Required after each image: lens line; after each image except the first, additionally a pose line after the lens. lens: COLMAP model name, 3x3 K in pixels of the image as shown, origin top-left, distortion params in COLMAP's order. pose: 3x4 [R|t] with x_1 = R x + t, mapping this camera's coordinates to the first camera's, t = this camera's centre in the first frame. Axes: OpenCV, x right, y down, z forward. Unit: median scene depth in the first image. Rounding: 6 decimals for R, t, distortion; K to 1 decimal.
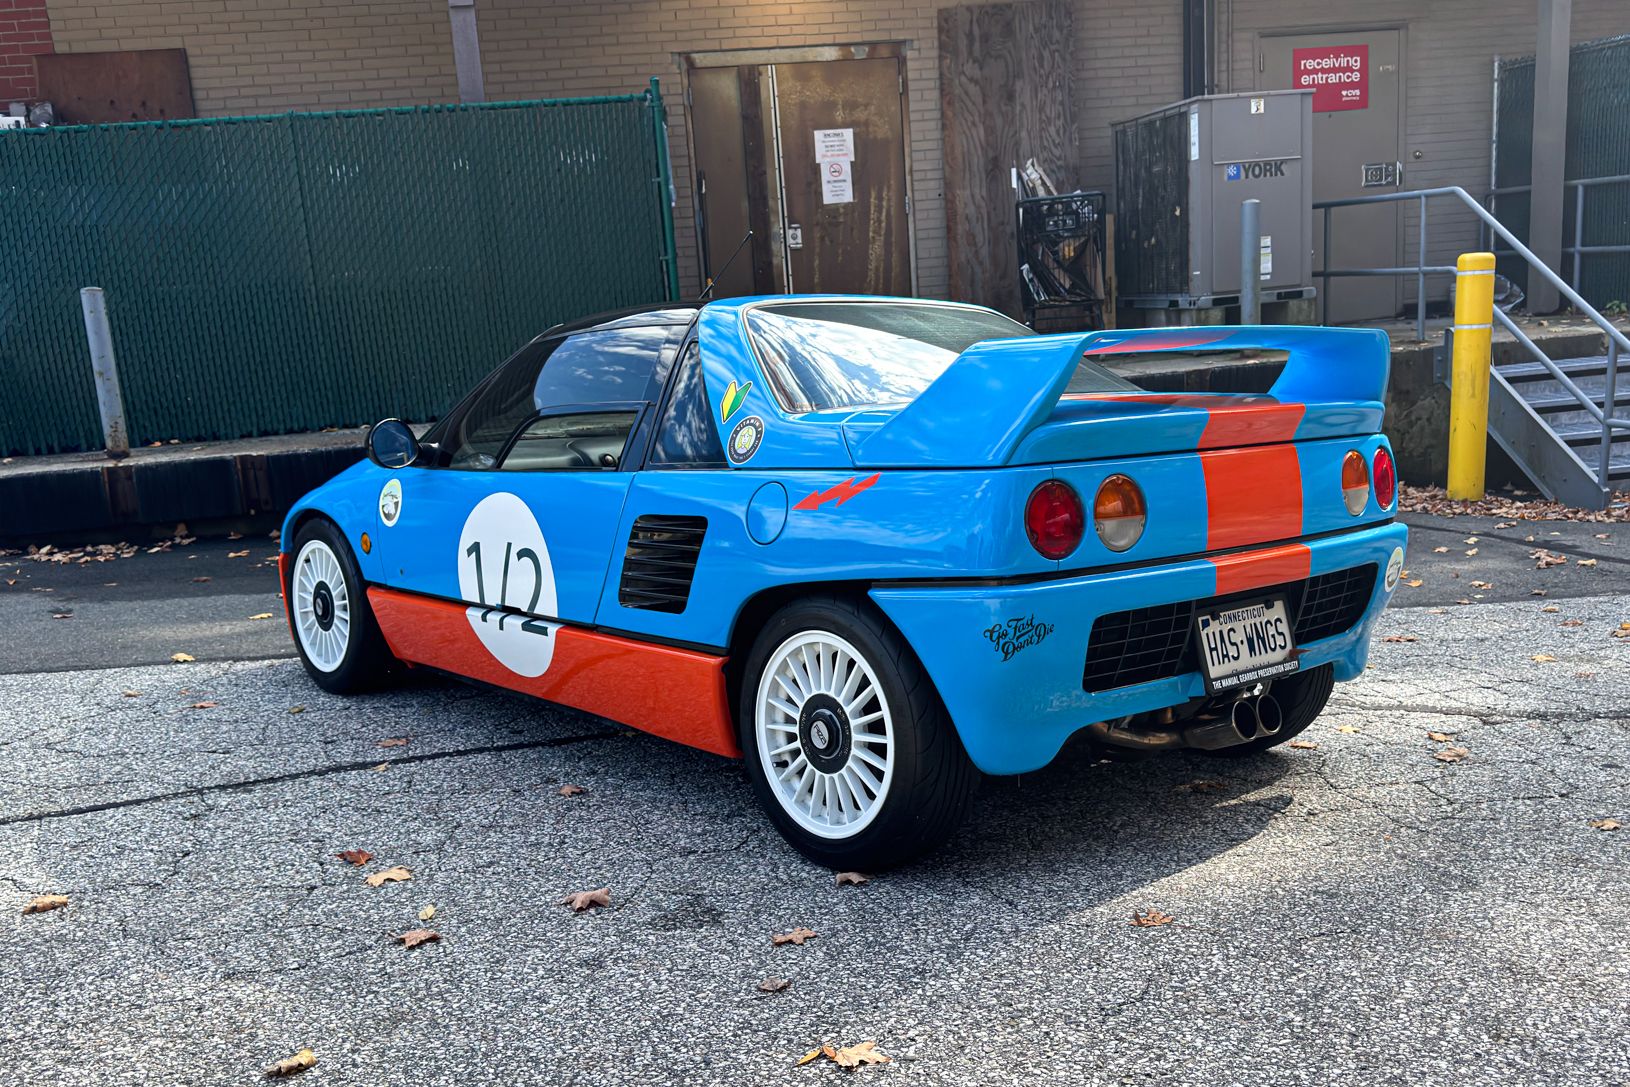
lens RADIAL K [[1397.2, 0, 807.7], [0, 1397.2, 615.9], [0, 0, 1]] dist [0.143855, -0.284013]
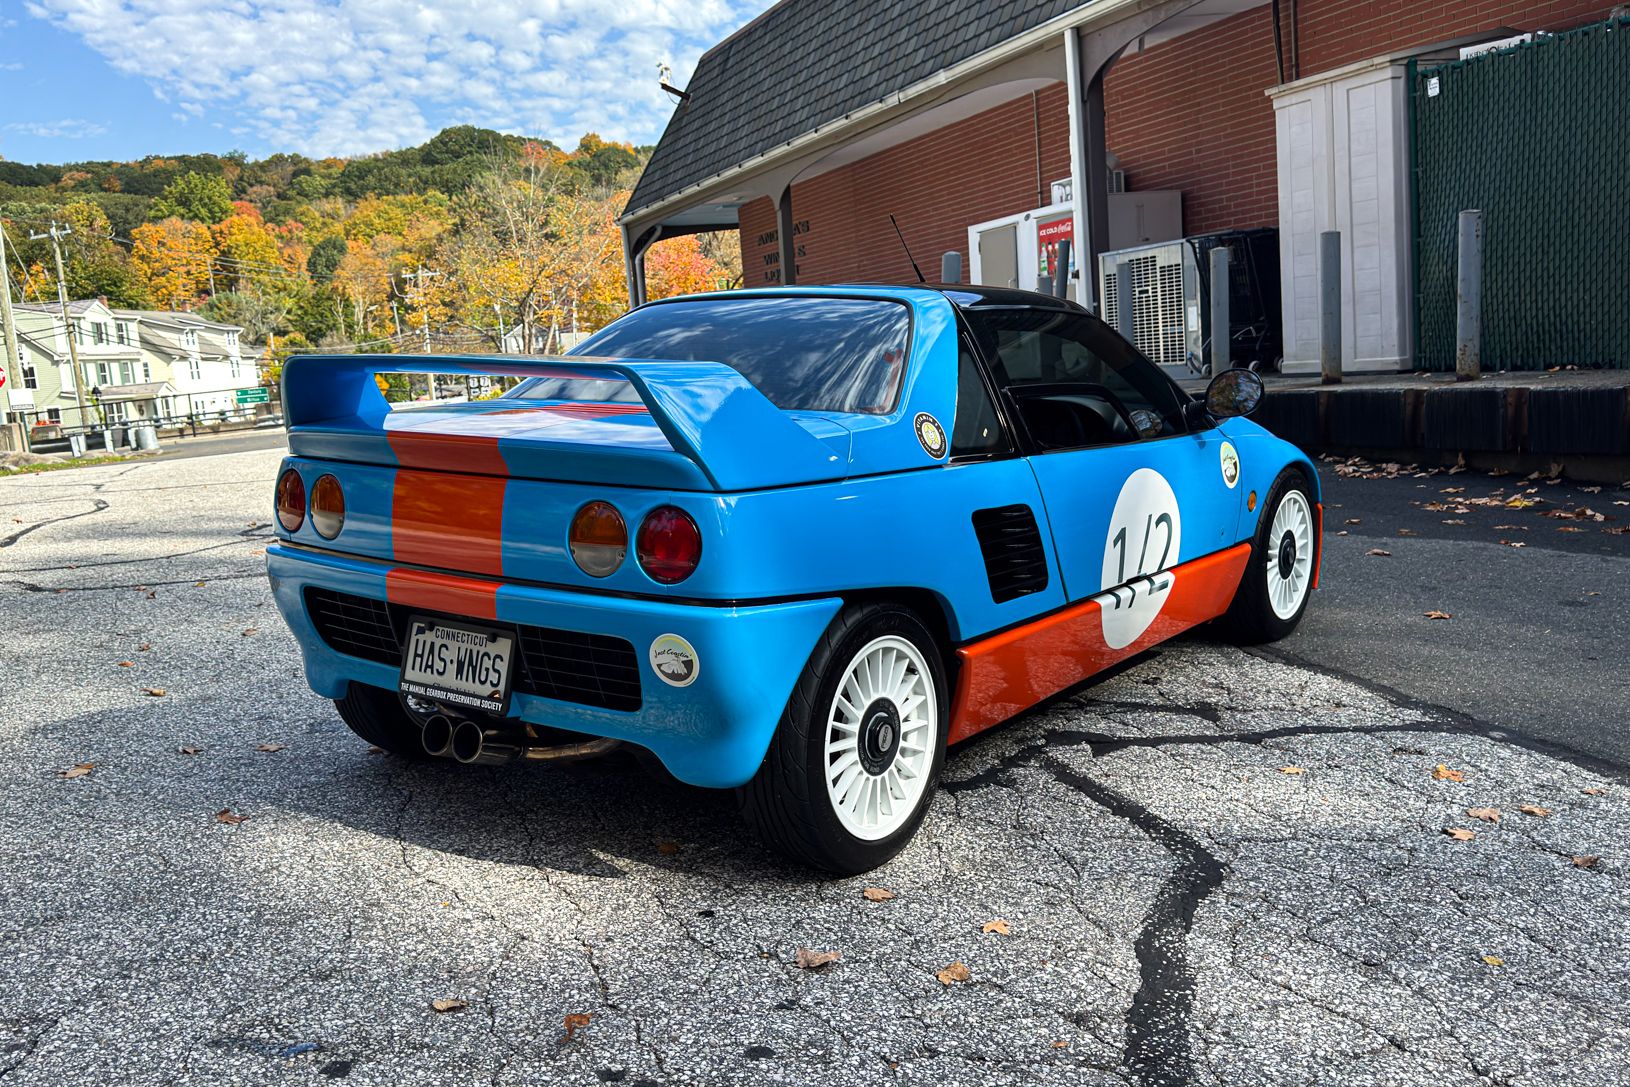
lens RADIAL K [[1437.3, 0, 781.3], [0, 1437.3, 565.1], [0, 0, 1]] dist [0.147858, -0.303558]
pose [[0.221778, 0.193516, -0.955702, 0.436191], [-0.150452, 0.975164, 0.162543, -0.082966], [0.963420, 0.107739, 0.245384, 0.309863]]
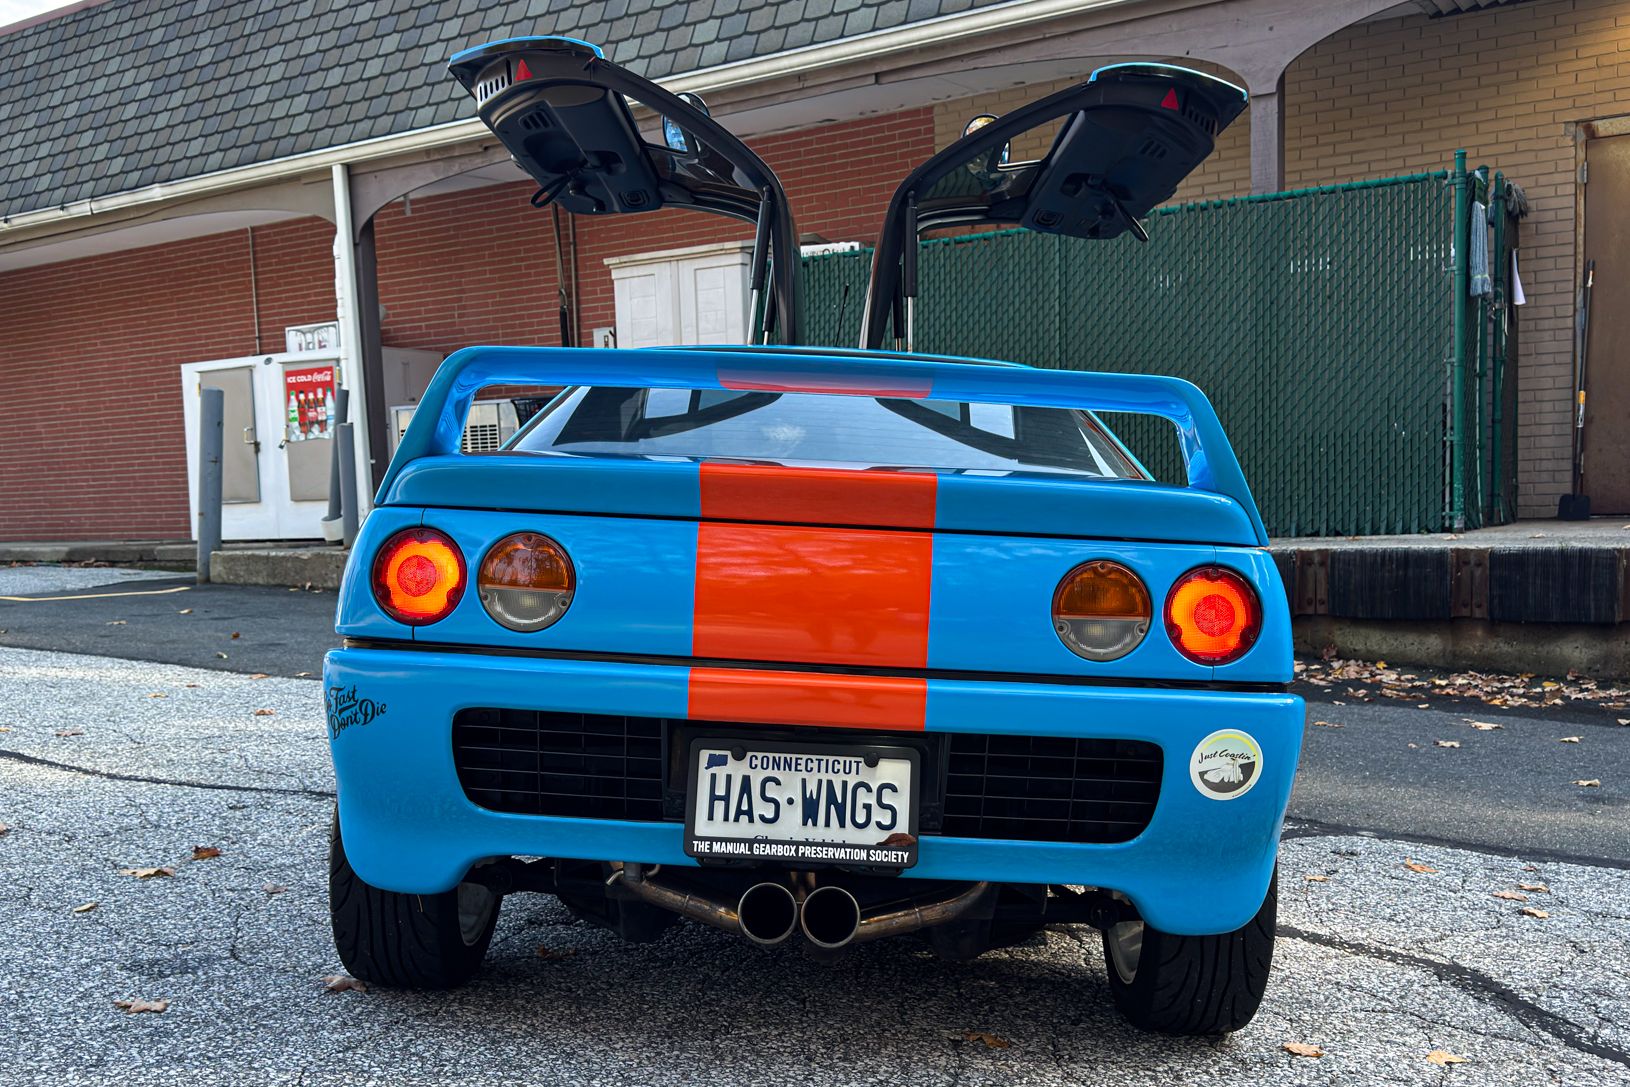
lens RADIAL K [[1499.5, 0, 816.7], [0, 1499.5, 614.7], [0, 0, 1]] dist [0.117674, -0.194825]
pose [[0.747145, 0.107096, -0.655976, 0.256571], [-0.173149, 0.984218, -0.036528, -0.015419], [0.641712, 0.140873, 0.753897, 0.138135]]
